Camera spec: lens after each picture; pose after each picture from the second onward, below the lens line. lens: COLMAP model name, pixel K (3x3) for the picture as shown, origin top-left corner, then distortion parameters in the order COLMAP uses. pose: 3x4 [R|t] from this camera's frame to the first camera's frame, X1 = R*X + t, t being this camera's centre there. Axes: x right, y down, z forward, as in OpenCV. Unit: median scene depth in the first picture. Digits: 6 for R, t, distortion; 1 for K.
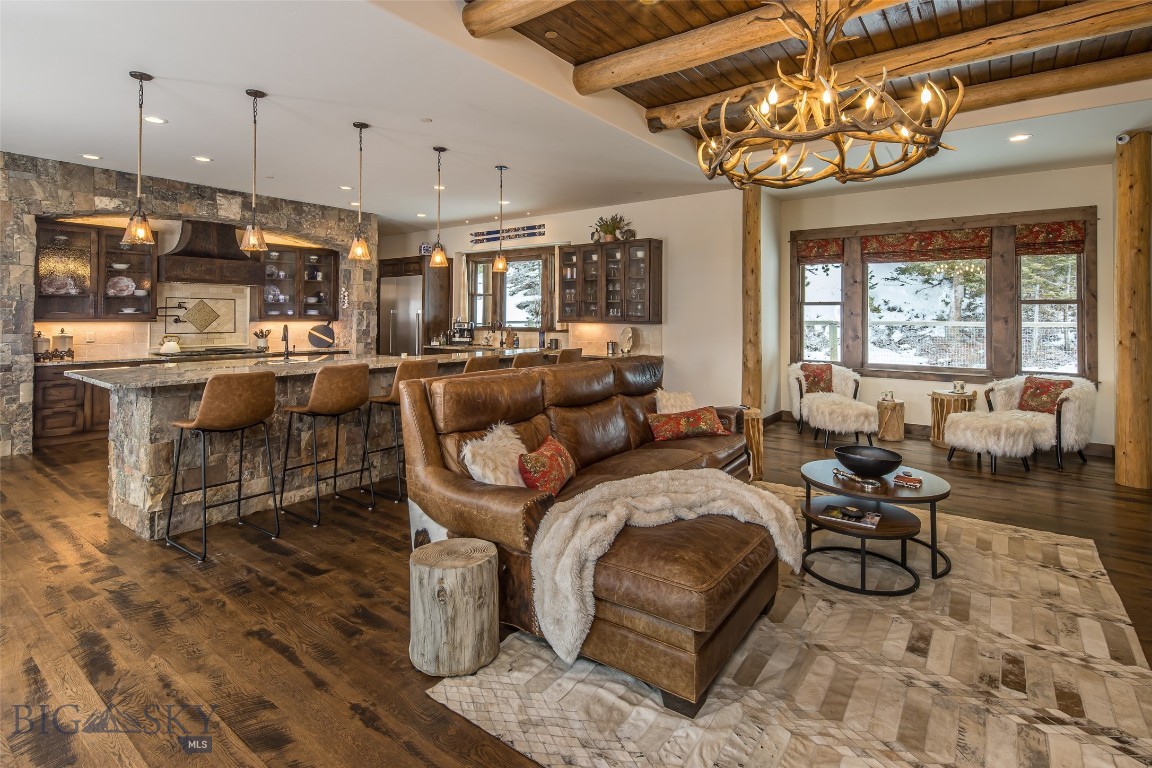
lens RADIAL K [[566.3, 0, 569.4], [0, 566.3, 311.8], [0, 0, 1]] dist [0.000930, -0.001274]
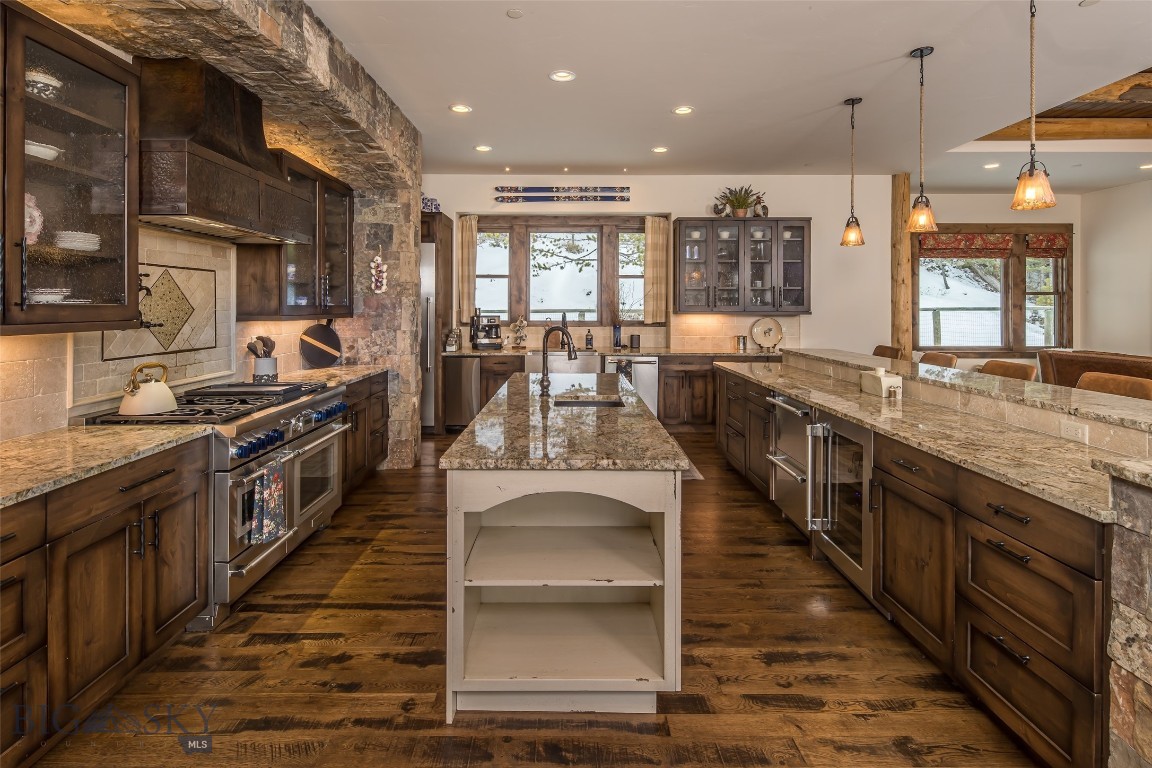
lens RADIAL K [[560.2, 0, 572.5], [0, 560.2, 304.5], [0, 0, 1]] dist [0.000483, -0.000017]
pose [[0.790913, -0.003618, 0.611918, -0.706503], [-0.001583, 0.999967, 0.007959, -0.000268], [-0.611927, -0.007263, 0.790881, 0.544457]]
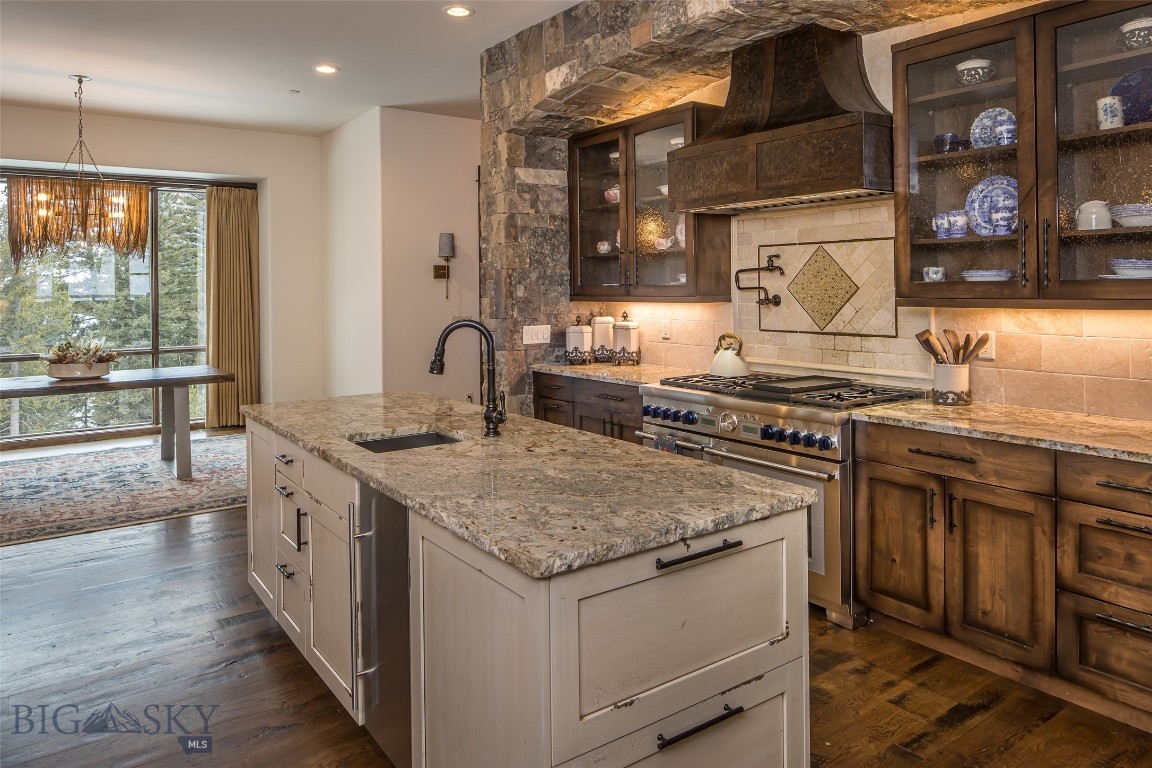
lens RADIAL K [[776.8, 0, 574.1], [0, 776.8, 296.0], [0, 0, 1]] dist [-0.005999, 0.004298]
pose [[-0.295991, 0.008728, -0.955151, -0.106073], [0.016002, 0.999863, 0.004177, 0.008001], [0.955057, -0.014048, -0.296091, 1.057832]]
